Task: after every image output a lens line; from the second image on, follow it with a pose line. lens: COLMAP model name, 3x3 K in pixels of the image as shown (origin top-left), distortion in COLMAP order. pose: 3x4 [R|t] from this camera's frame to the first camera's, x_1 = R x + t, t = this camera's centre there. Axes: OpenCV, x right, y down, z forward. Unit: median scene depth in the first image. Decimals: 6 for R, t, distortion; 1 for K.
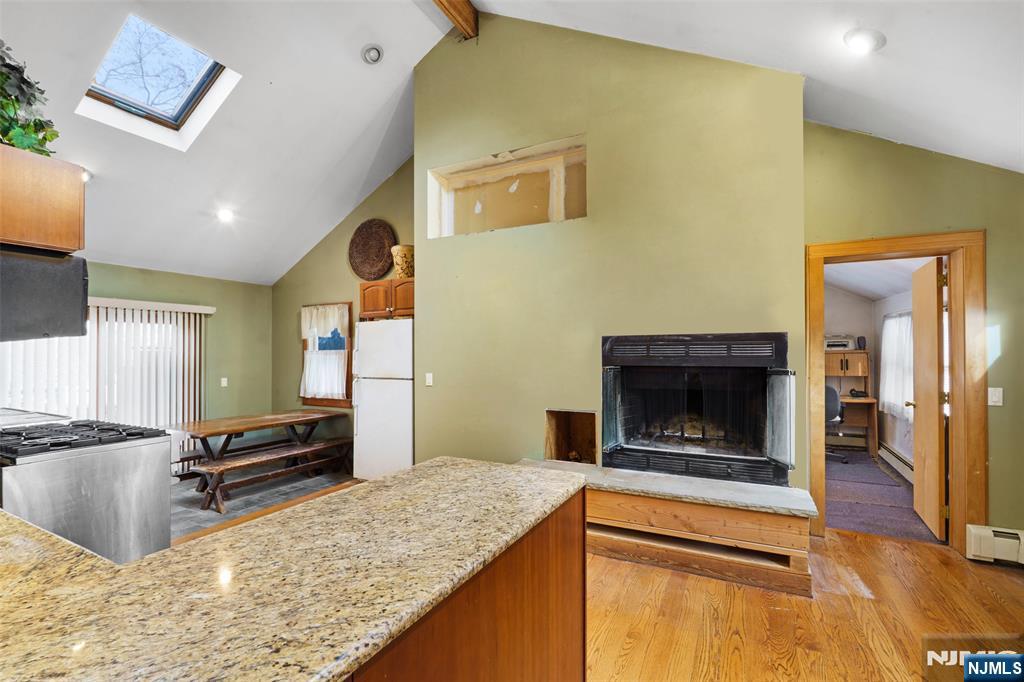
lens RADIAL K [[474.3, 0, 491.9], [0, 474.3, 349.5], [0, 0, 1]] dist [-0.000218, -0.000027]
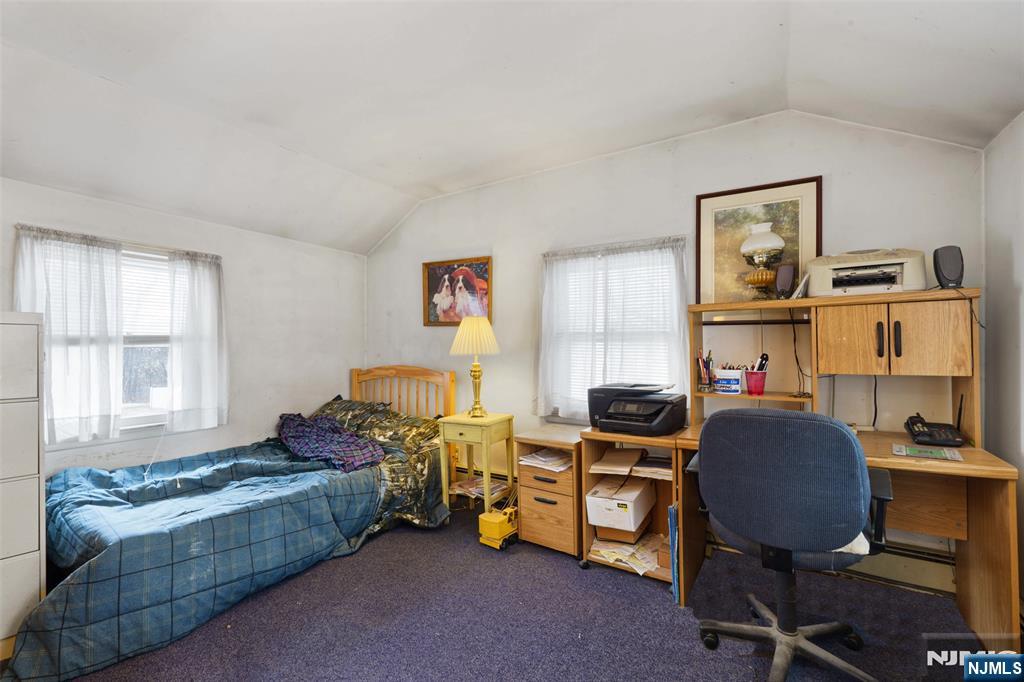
lens RADIAL K [[448.6, 0, 510.7], [0, 448.6, 341.9], [0, 0, 1]] dist [-0.000615, -0.000027]
pose [[0.997743, 0.001607, -0.067127, 0.514301], [-0.001363, 0.999992, 0.003679, 0.033016], [0.067133, -0.003579, 0.997738, 0.687985]]
